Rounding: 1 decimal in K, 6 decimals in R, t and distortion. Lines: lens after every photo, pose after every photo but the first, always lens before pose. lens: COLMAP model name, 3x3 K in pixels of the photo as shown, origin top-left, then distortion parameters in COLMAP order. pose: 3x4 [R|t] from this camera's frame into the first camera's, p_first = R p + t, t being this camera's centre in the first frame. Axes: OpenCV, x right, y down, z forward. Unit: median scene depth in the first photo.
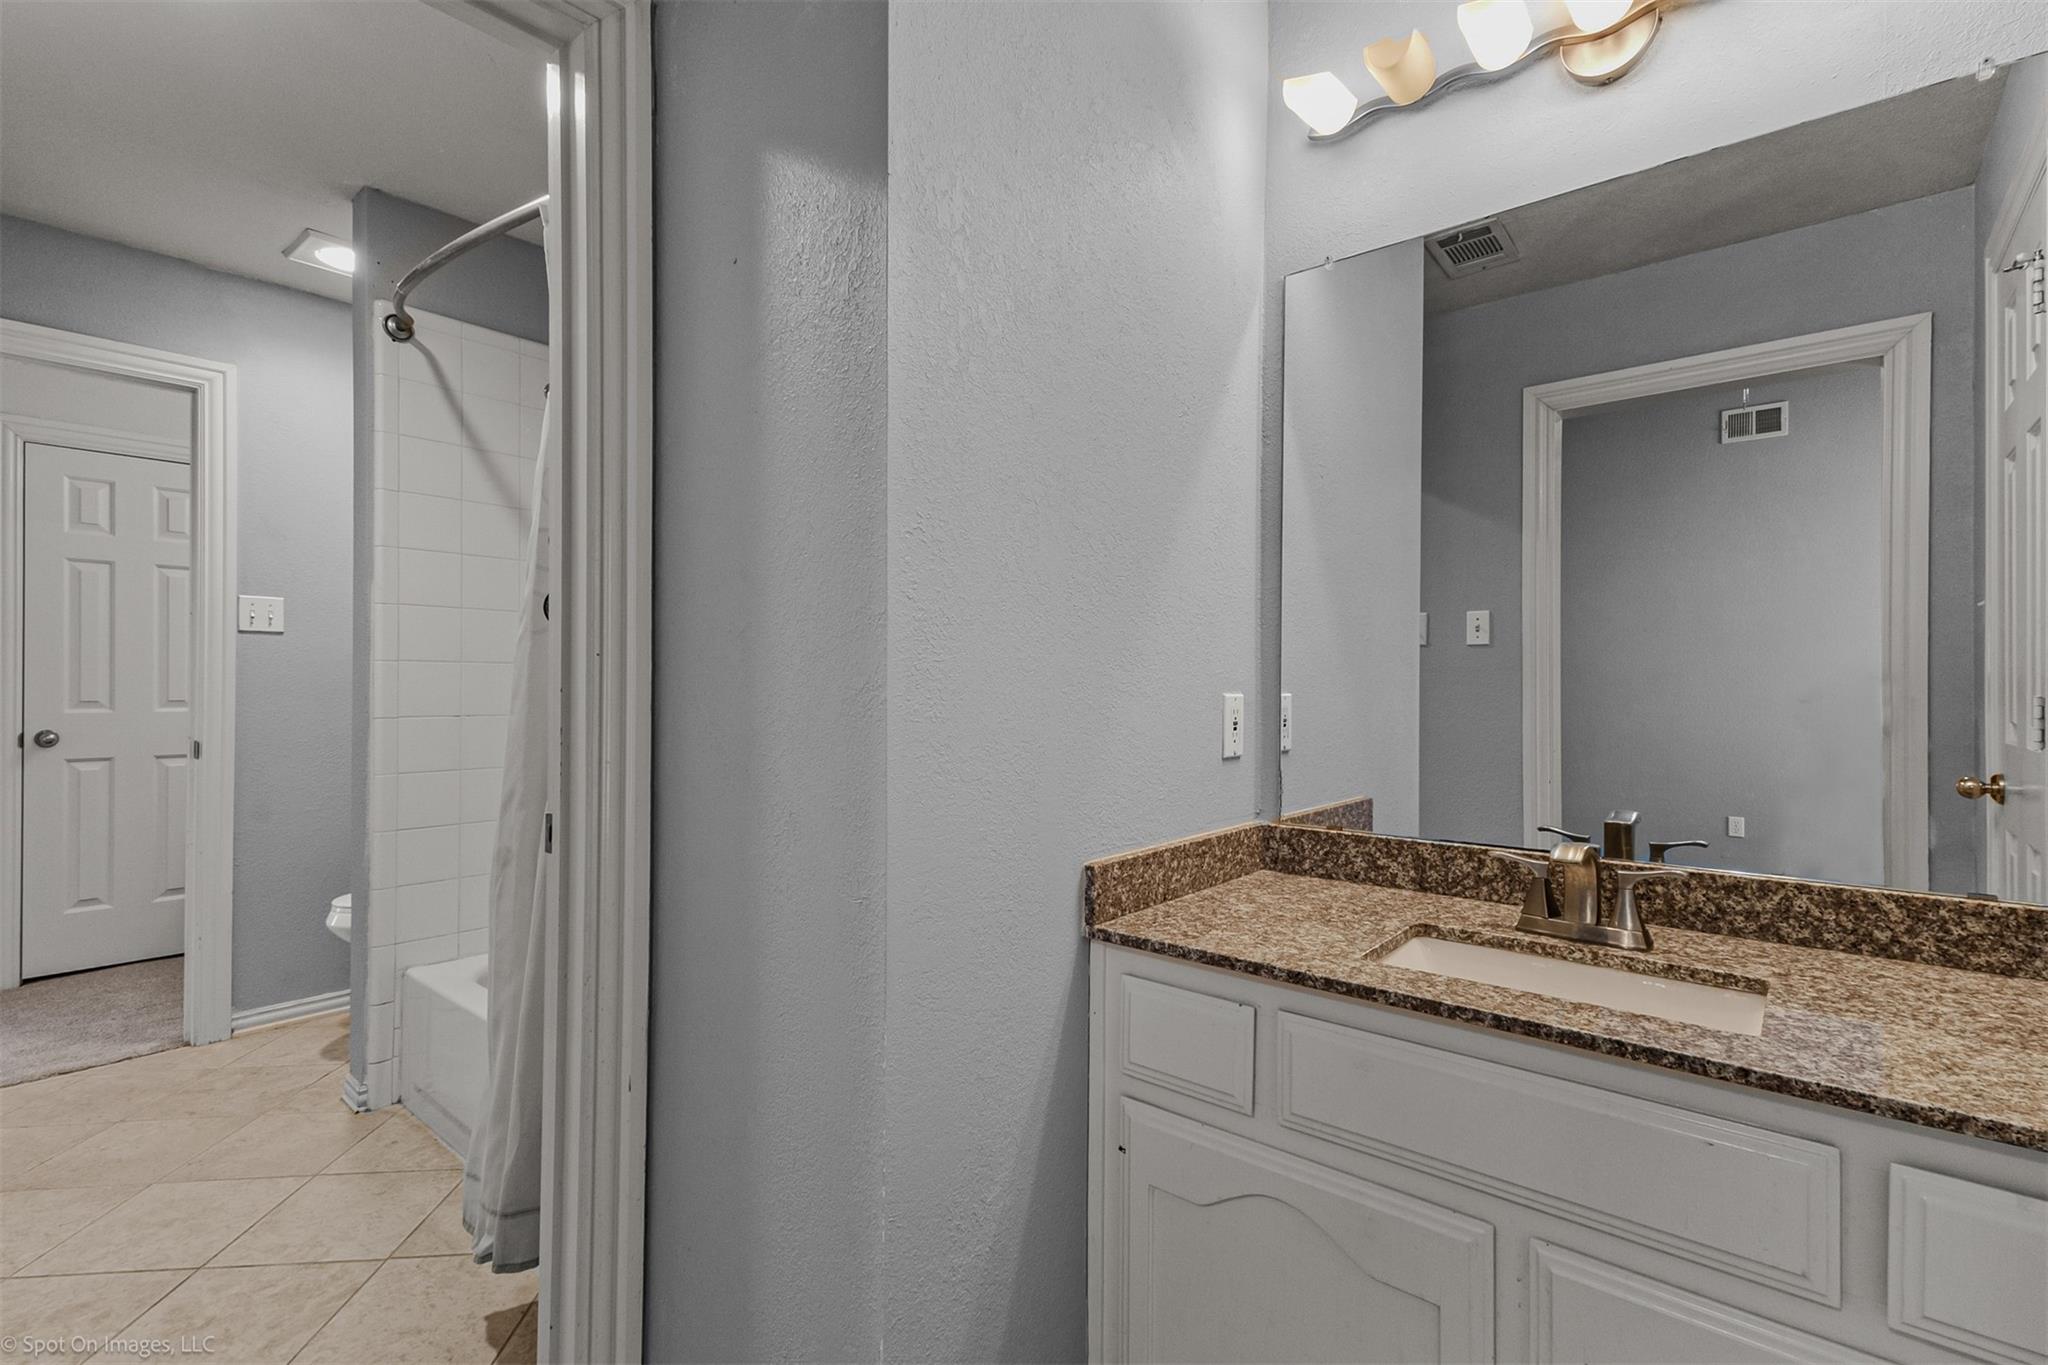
lens RADIAL K [[968.0, 0, 1024.9], [0, 968.0, 707.8], [0, 0, 1]] dist [0.039857, 0.000210]
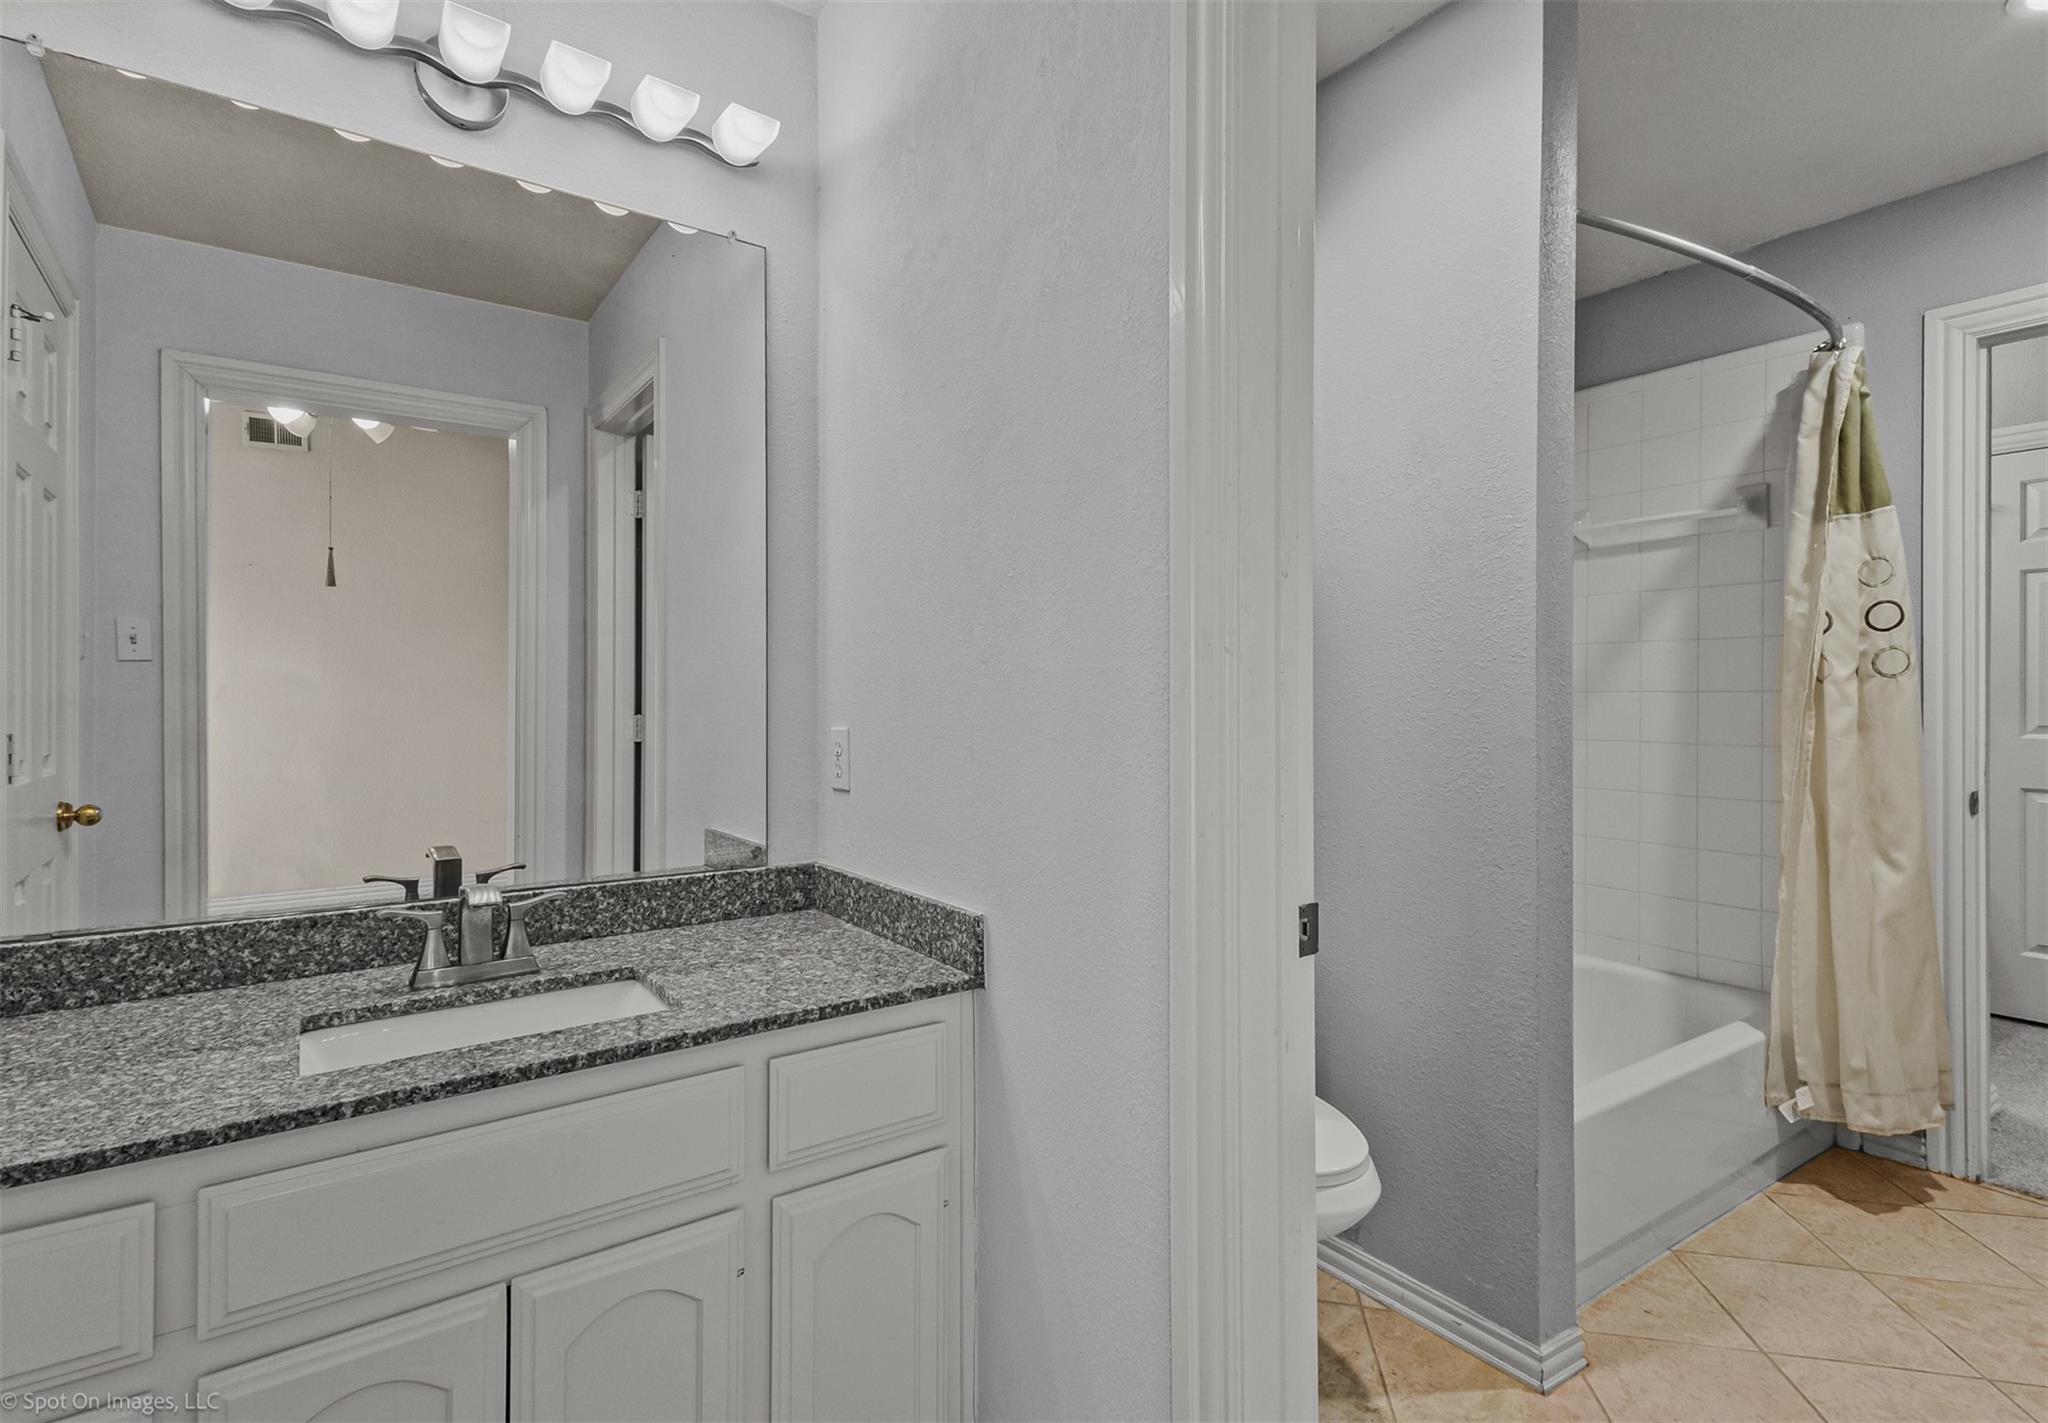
lens RADIAL K [[993.0, 0, 1024.0], [0, 993.0, 711.5], [0, 0, 1]] dist [-0.001373, 0.000031]
pose [[0.254374, -0.011299, 0.967040, -0.269361], [0.042093, 0.999114, 0.000601, -0.009620], [-0.966189, 0.040553, 0.254624, 0.226306]]
